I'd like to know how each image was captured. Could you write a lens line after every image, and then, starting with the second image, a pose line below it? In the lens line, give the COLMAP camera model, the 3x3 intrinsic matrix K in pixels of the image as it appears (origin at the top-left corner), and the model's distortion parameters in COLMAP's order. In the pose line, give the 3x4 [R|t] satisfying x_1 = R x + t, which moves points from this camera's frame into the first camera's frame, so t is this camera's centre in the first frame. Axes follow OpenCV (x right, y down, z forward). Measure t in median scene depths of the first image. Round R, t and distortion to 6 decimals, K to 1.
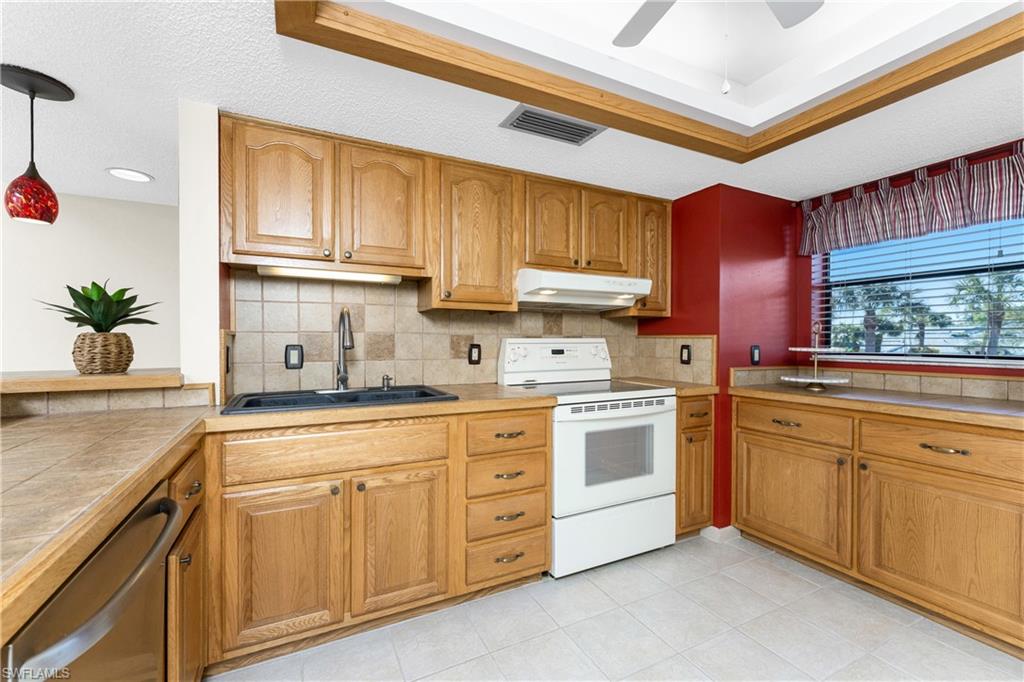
lens RADIAL K [[417.5, 0, 470.2], [0, 417.5, 343.7], [0, 0, 1]] dist [0.004000, -0.001357]
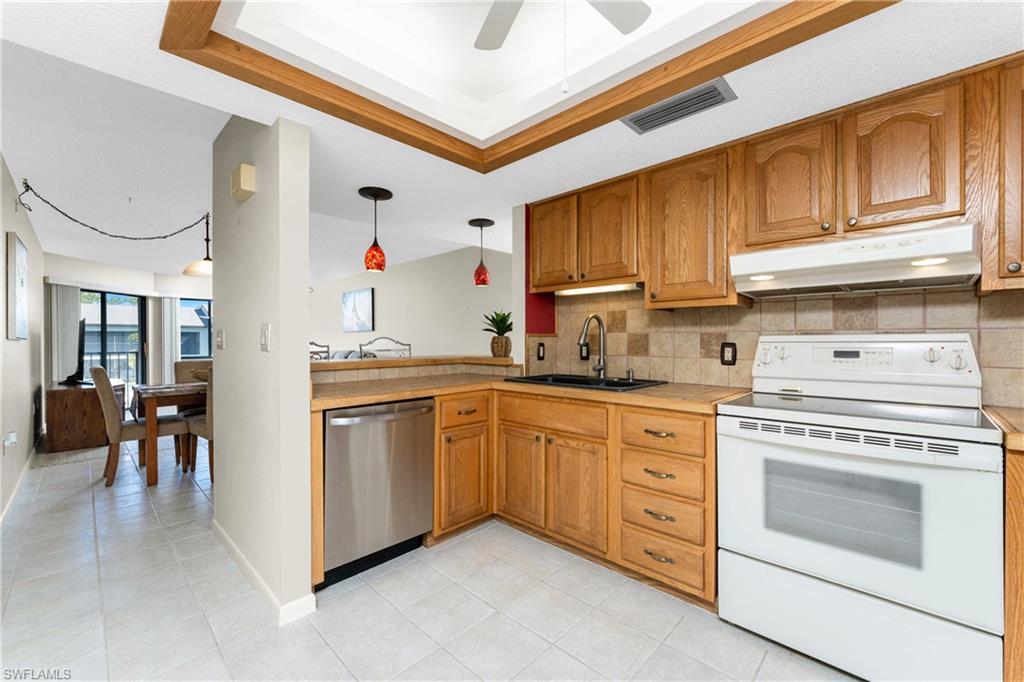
lens RADIAL K [[417.5, 0, 496.1], [0, 417.5, 341.9], [0, 0, 1]] dist [0.004000, -0.001357]
pose [[0.336476, 0.001166, -0.941691, 0.794255], [-0.002475, 0.999997, 0.000354, -0.000088], [0.941689, 0.002211, 0.336478, 0.261161]]
